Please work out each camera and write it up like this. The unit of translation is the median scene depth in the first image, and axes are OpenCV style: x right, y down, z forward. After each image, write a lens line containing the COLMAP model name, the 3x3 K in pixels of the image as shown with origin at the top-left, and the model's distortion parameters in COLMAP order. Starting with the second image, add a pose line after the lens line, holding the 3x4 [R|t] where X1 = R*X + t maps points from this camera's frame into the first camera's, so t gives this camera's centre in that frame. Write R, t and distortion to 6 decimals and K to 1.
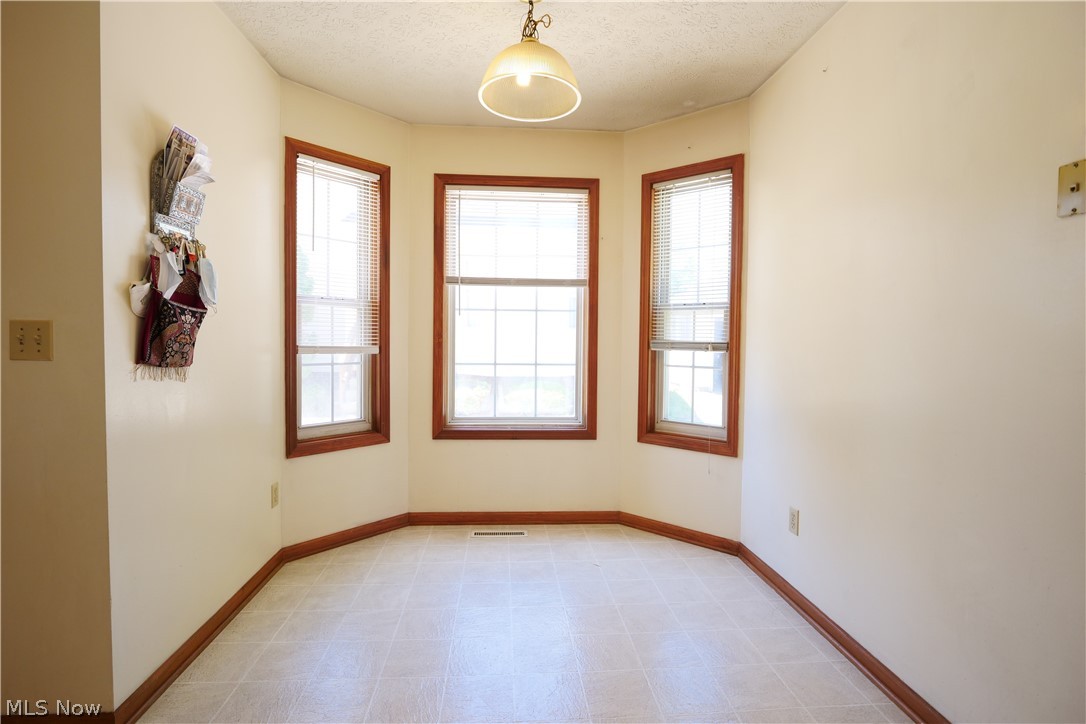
lens RADIAL K [[527.3, 0, 538.7], [0, 527.3, 355.7], [0, 0, 1]] dist [-0.013694, -0.001923]
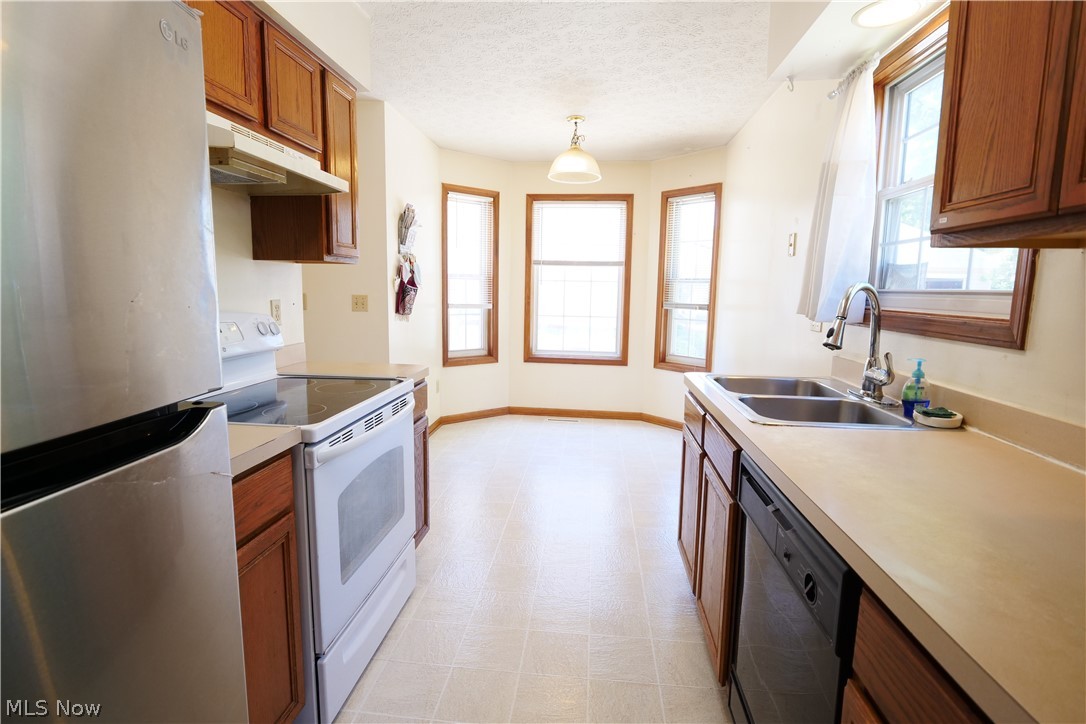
lens RADIAL K [[527.3, 0, 538.6], [0, 527.3, 357.4], [0, 0, 1]] dist [-0.013694, -0.001923]
pose [[0.984536, 0.028825, -0.172797, 0.126238], [-0.012735, 0.995537, 0.093507, -0.007924], [0.174722, -0.089860, 0.980509, -0.594279]]
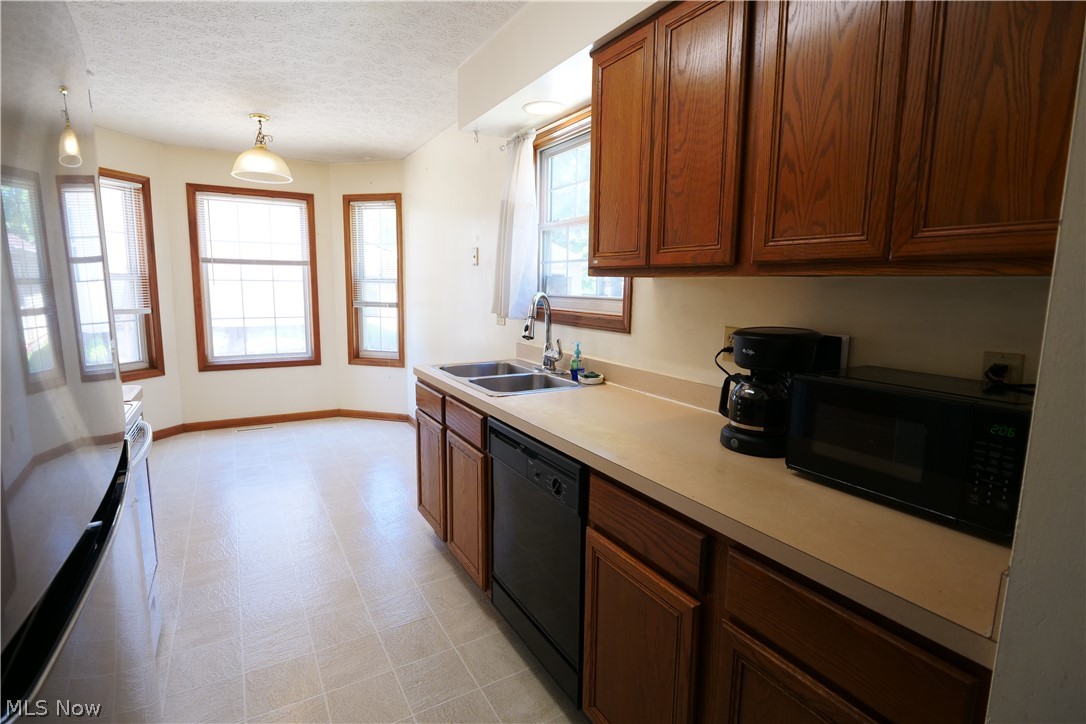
lens RADIAL K [[527.3, 0, 539.7], [0, 527.3, 356.6], [0, 0, 1]] dist [-0.013694, -0.001923]
pose [[0.895413, -0.057900, 0.441455, 0.002941], [0.011142, 0.994112, 0.107785, -0.027776], [-0.445097, -0.091593, 0.890786, -0.712121]]
